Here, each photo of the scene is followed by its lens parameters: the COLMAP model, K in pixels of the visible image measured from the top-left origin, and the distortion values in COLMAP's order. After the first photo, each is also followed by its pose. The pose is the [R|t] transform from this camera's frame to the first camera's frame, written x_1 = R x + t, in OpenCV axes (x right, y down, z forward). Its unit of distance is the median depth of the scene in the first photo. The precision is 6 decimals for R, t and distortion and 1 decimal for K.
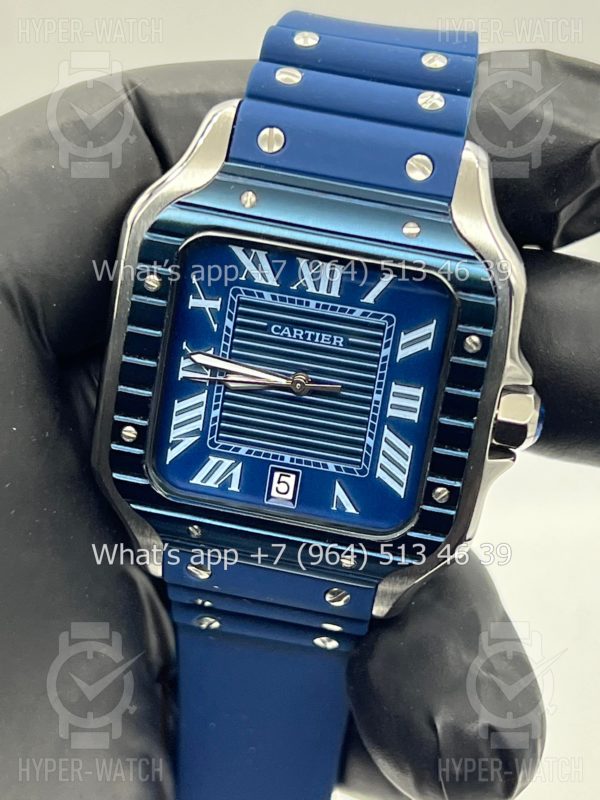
lens RADIAL K [[1901.0, 0, 300.0], [0, 1901.0, 434.8], [0, 0, 1]] dist [0.306404, 0.000000]
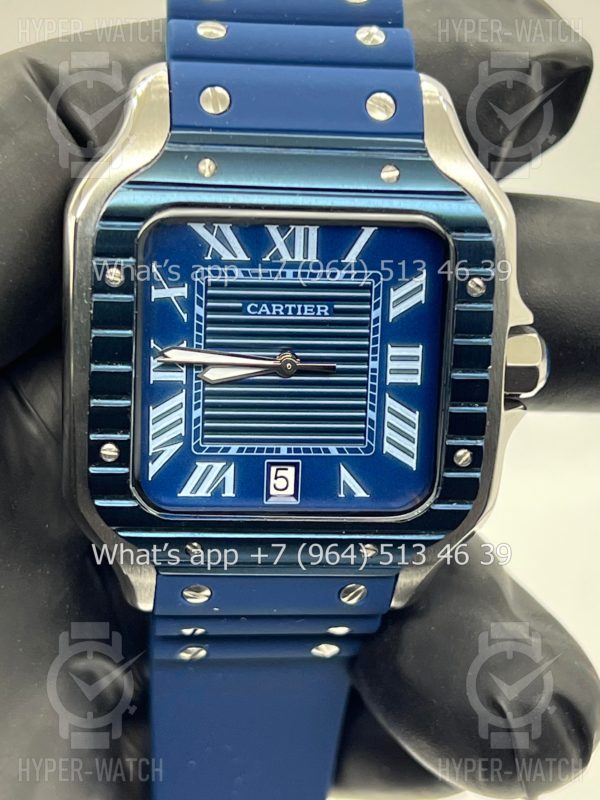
lens RADIAL K [[1901.0, 0, 296.5], [0, 1901.0, 401.6], [0, 0, 1]] dist [0.306404, 0.000000]
pose [[0.966614, -0.168996, 0.192607, -0.171828], [0.175537, 0.984321, -0.017290, 0.006760], [-0.186666, 0.050522, 0.981124, 0.119689]]
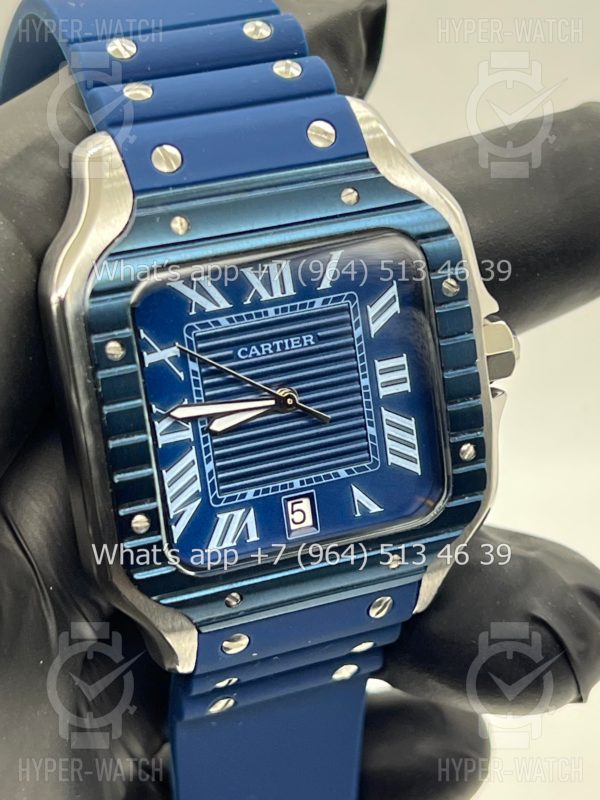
lens RADIAL K [[1901.0, 0, 297.4], [0, 1901.0, 397.4], [0, 0, 1]] dist [0.306404, 0.000000]
pose [[0.854685, -0.365170, 0.369004, -0.330286], [0.384777, 0.922749, 0.021943, -0.045656], [-0.348511, 0.123230, 0.929169, 0.154047]]
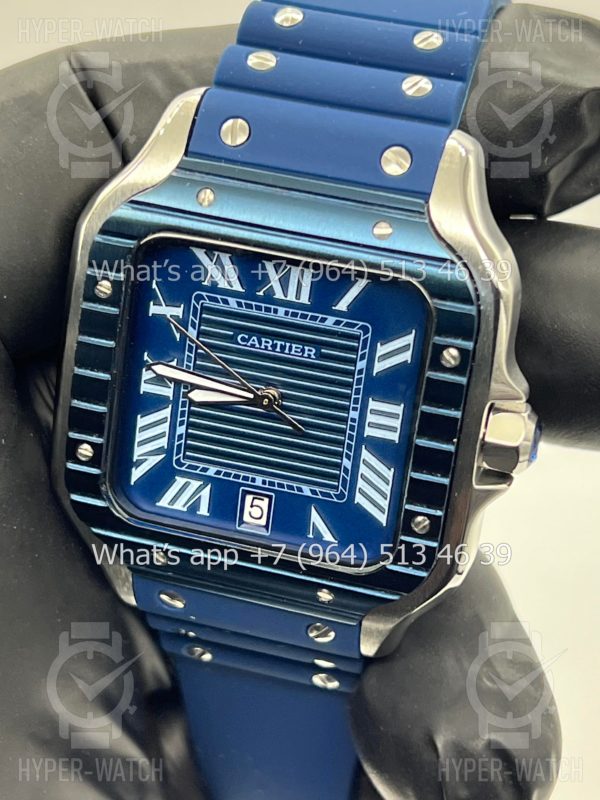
lens RADIAL K [[1901.0, 0, 299.0], [0, 1901.0, 399.5], [0, 0, 1]] dist [0.306404, 0.000000]
pose [[0.991240, 0.007098, -0.131884, 0.133616], [-0.007803, 0.999958, -0.004831, -0.022289], [0.131845, 0.005818, 0.991253, 0.102588]]
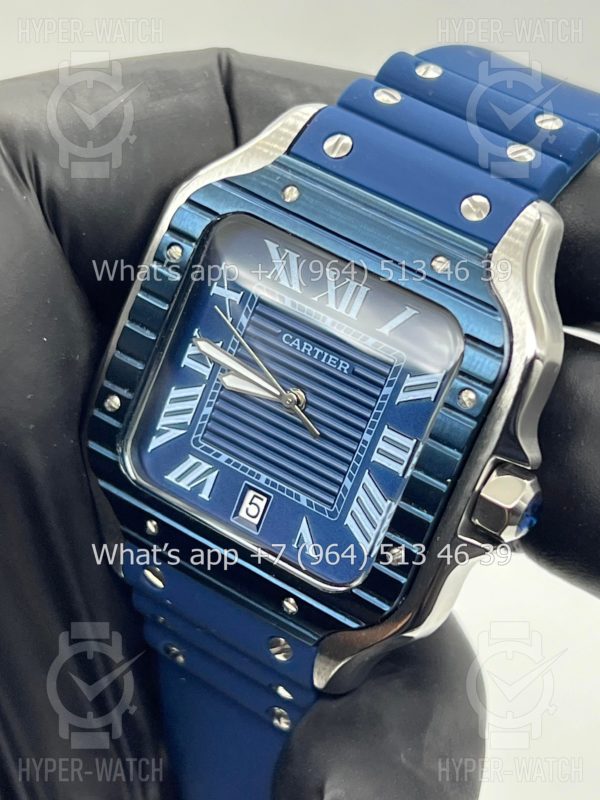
lens RADIAL K [[1901.0, 0, 299.7], [0, 1901.0, 399.2], [0, 0, 1]] dist [0.306404, 0.000000]
pose [[0.922261, 0.265877, -0.280614, 0.262281], [-0.308926, 0.943286, -0.121561, 0.084066], [0.232379, 0.198800, 0.952092, 0.117505]]
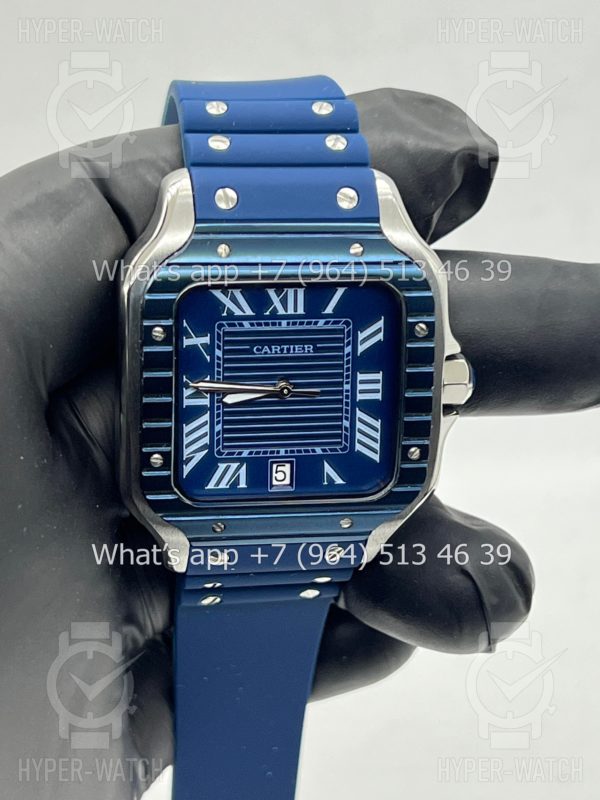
lens RADIAL K [[1901.0, 0, 319.0], [0, 1901.0, 397.7], [0, 0, 1]] dist [0.306404, 0.000000]
pose [[0.944268, -0.210744, 0.252872, -0.287385], [0.206133, 0.977493, 0.044906, -0.071589], [-0.256645, 0.009722, 0.966457, -0.179786]]
